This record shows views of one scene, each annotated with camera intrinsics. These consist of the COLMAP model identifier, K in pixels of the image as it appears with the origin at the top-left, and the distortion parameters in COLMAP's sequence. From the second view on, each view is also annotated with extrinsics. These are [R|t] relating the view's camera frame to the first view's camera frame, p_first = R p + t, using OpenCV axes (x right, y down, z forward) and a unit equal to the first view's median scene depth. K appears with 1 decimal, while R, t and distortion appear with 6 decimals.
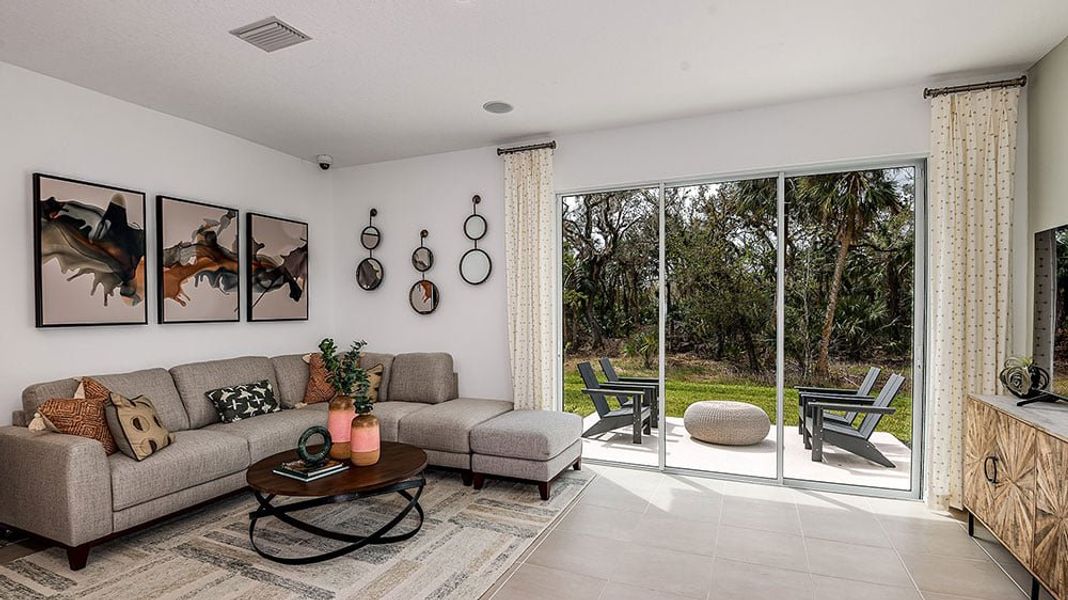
lens RADIAL K [[510.6, 0, 529.4], [0, 510.6, 321.6], [0, 0, 1]] dist [0.011848, -0.031255]
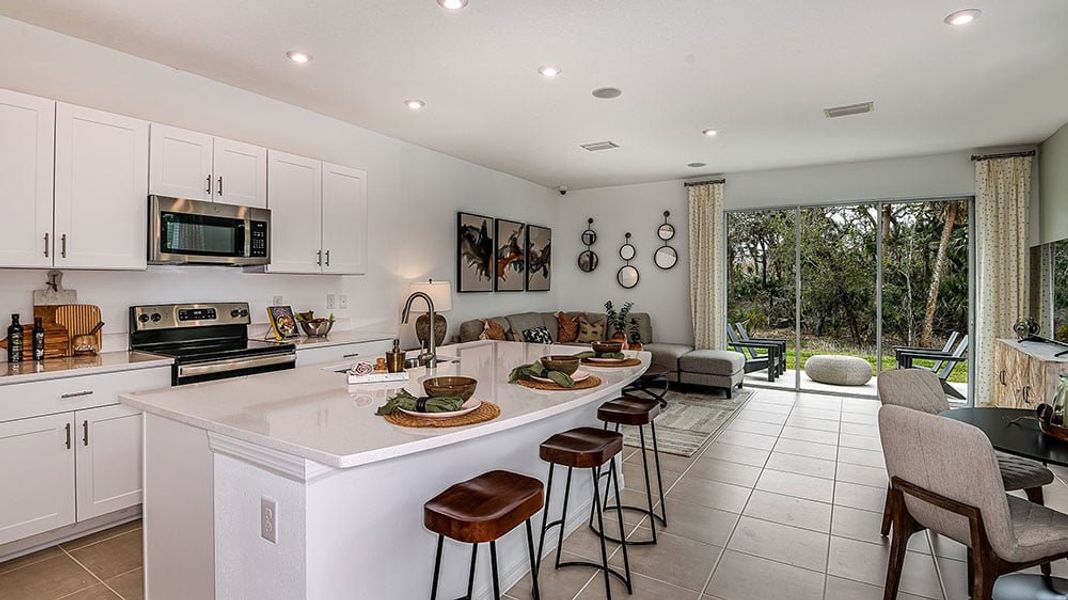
lens RADIAL K [[505.9, 0, 533.7], [0, 505.9, 283.2], [0, 0, 1]] dist [0.000798, -0.028731]
pose [[0.988288, 0.011079, -0.152194, -0.313882], [-0.014778, 0.999622, -0.023192, 0.012949], [0.151880, 0.025169, 0.988078, -0.663638]]
